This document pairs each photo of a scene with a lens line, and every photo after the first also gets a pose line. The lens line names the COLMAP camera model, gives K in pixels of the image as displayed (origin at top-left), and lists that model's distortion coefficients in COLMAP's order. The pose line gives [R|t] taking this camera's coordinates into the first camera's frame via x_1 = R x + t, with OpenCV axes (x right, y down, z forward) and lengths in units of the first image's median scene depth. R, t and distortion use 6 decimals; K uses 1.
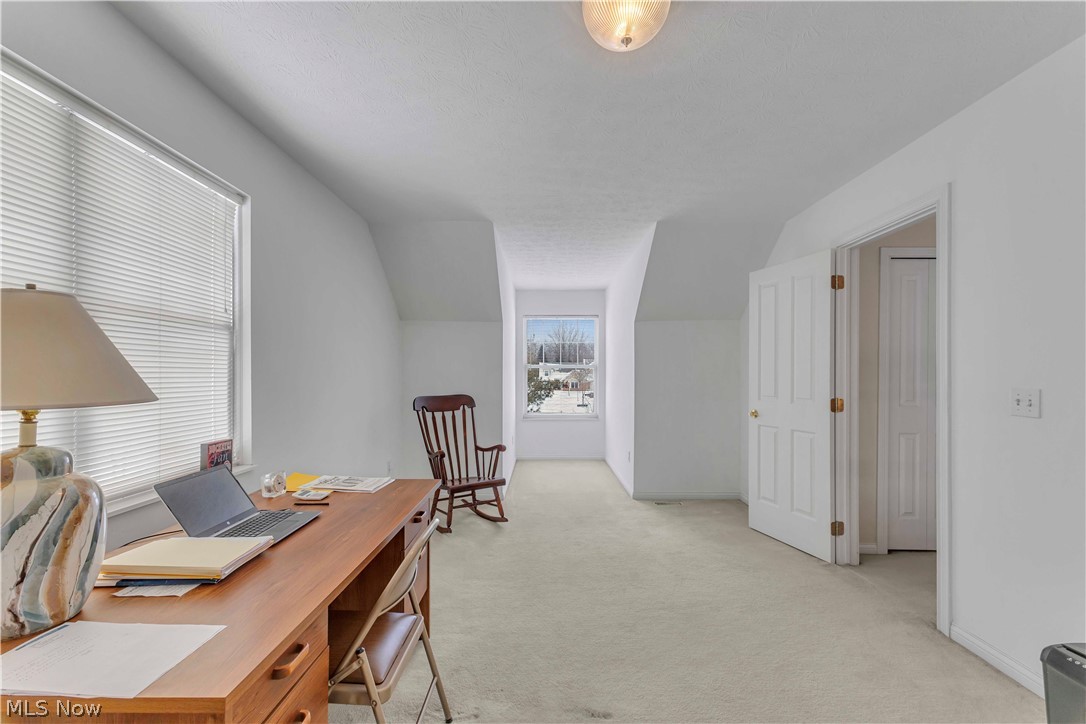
lens RADIAL K [[473.4, 0, 546.8], [0, 473.4, 378.6], [0, 0, 1]] dist [-0.001134, -0.000158]
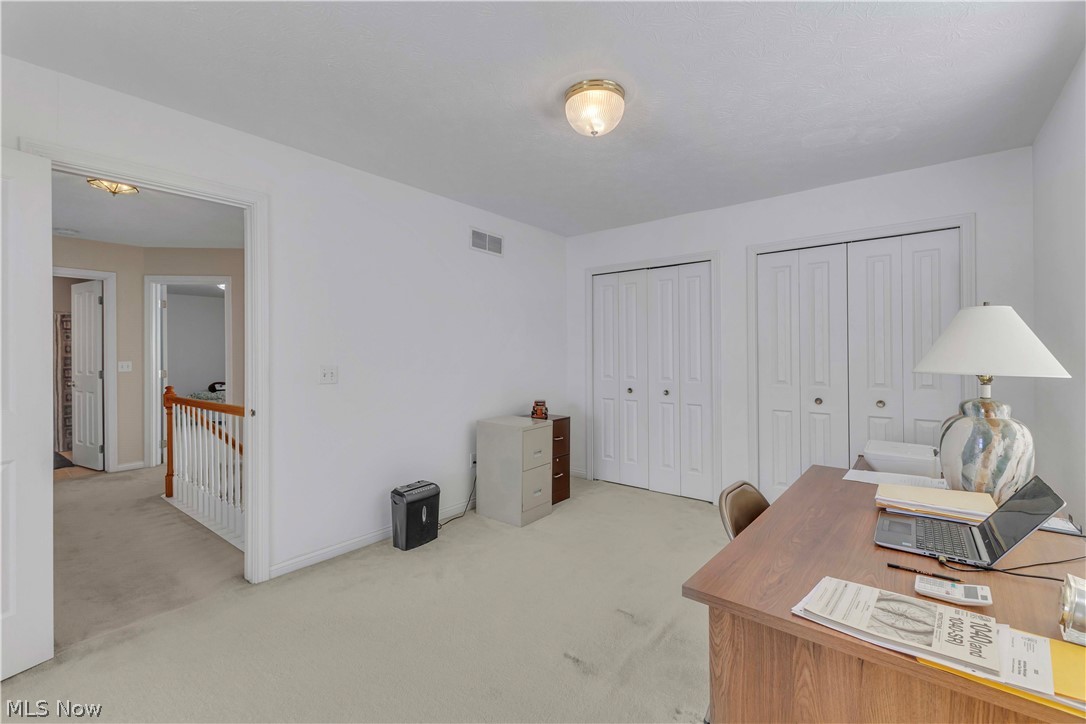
lens RADIAL K [[469.7, 0, 539.4], [0, 469.7, 358.0], [0, 0, 1]] dist [0.001347, 0.000060]
pose [[-0.774515, 0.004328, 0.632540, -0.507935], [0.006727, 0.999976, 0.001395, -0.002866], [-0.632519, 0.005335, -0.774526, 1.796912]]
